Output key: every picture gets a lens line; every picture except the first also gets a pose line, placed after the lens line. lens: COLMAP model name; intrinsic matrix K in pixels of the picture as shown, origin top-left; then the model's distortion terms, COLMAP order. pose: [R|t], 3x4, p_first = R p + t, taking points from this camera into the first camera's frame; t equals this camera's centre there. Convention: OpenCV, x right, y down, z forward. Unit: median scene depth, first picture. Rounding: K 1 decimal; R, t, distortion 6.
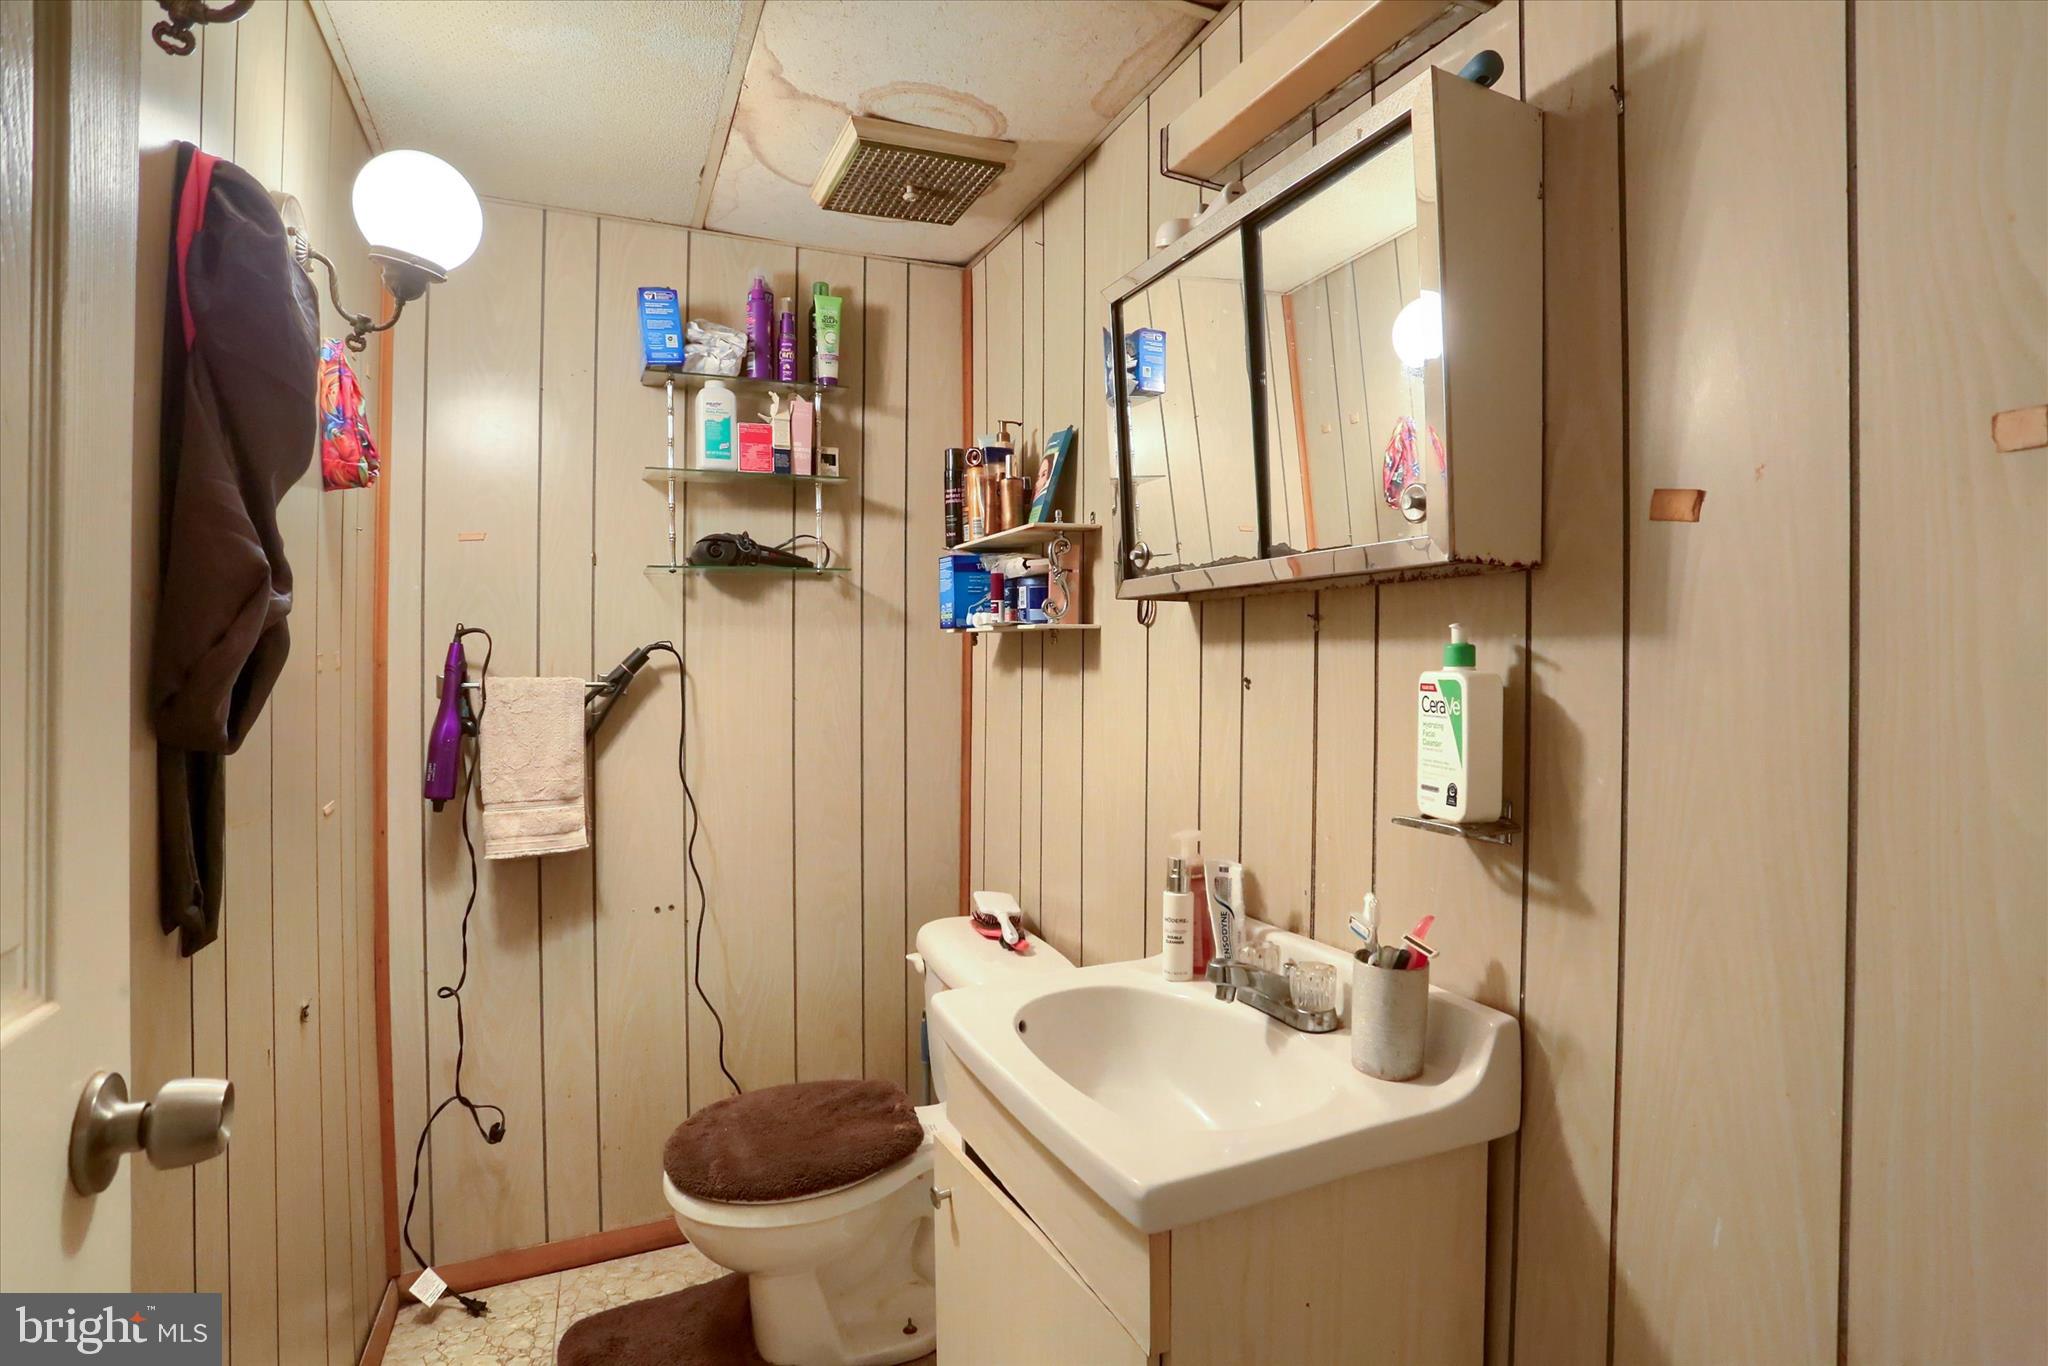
lens RADIAL K [[1019.7, 0, 1064.4], [0, 1019.7, 671.1], [0, 0, 1]] dist [-0.075765, 0.036835]
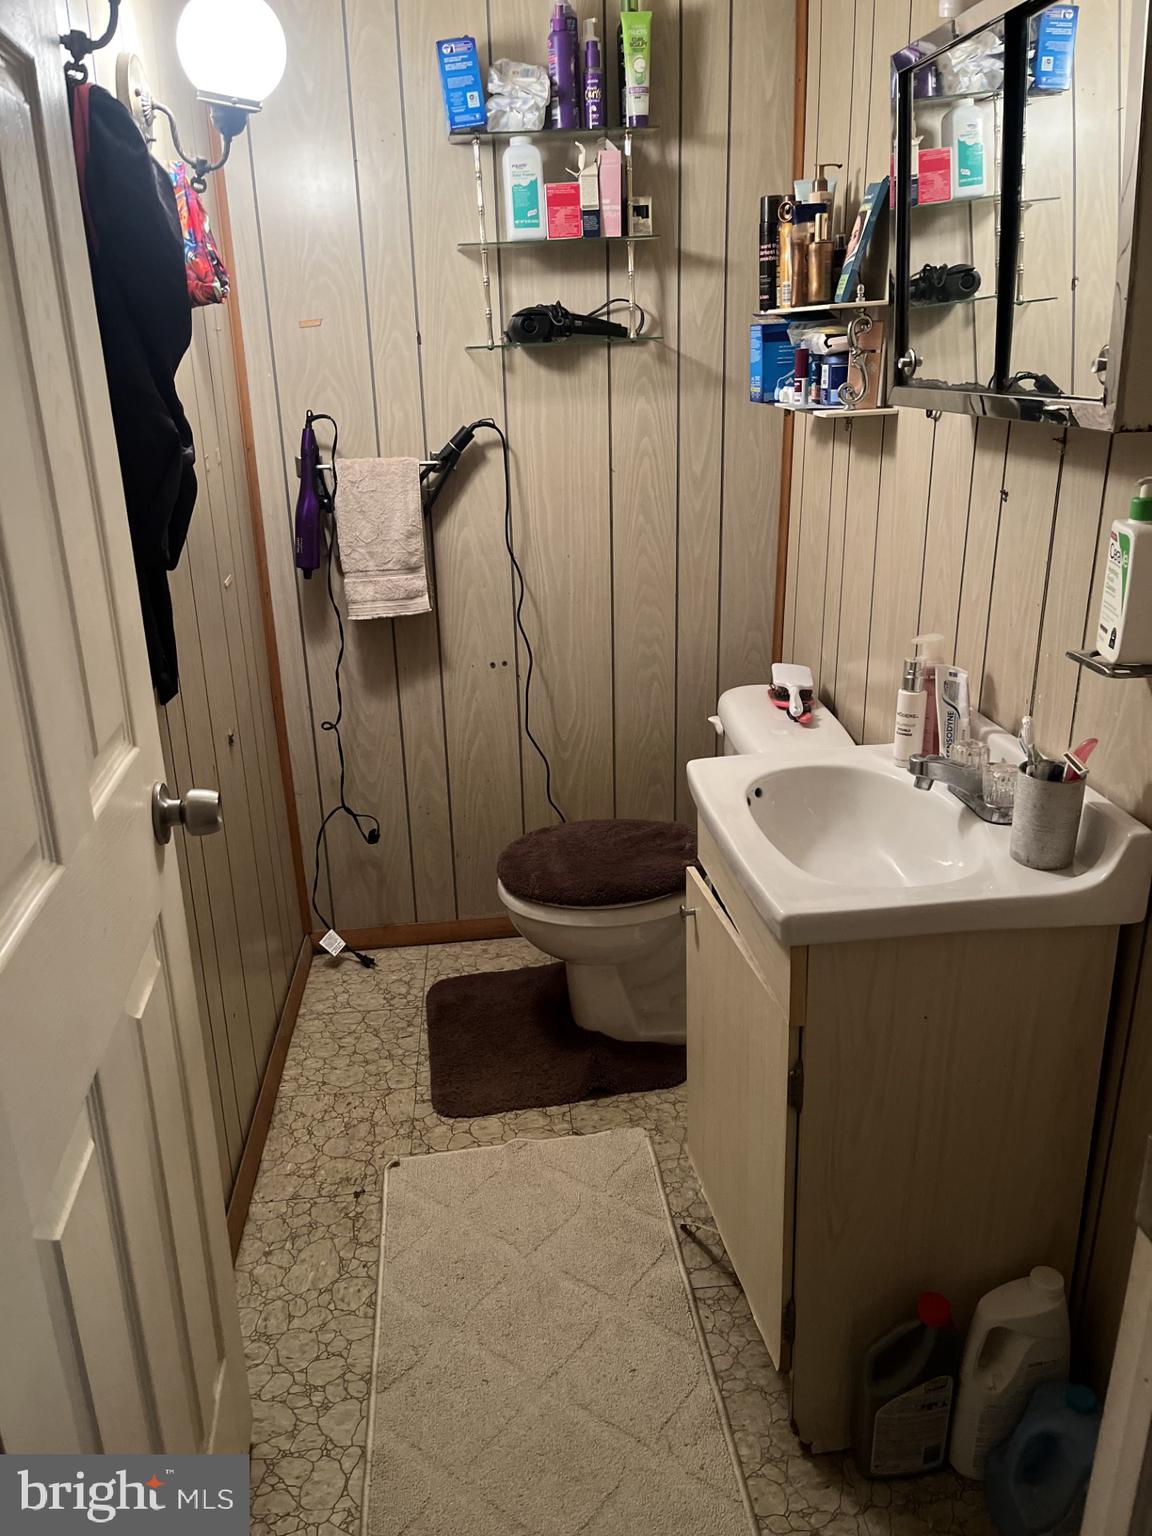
lens RADIAL K [[1102.2, 0, 622.5], [0, 1102.2, 770.8], [0, 0, 1]] dist [0.034209, -0.003571]
pose [[0.959410, 0.087043, -0.268248, 0.091866], [0.006274, 0.944353, 0.328873, -0.066311], [0.281947, -0.317207, 0.905475, -0.143837]]
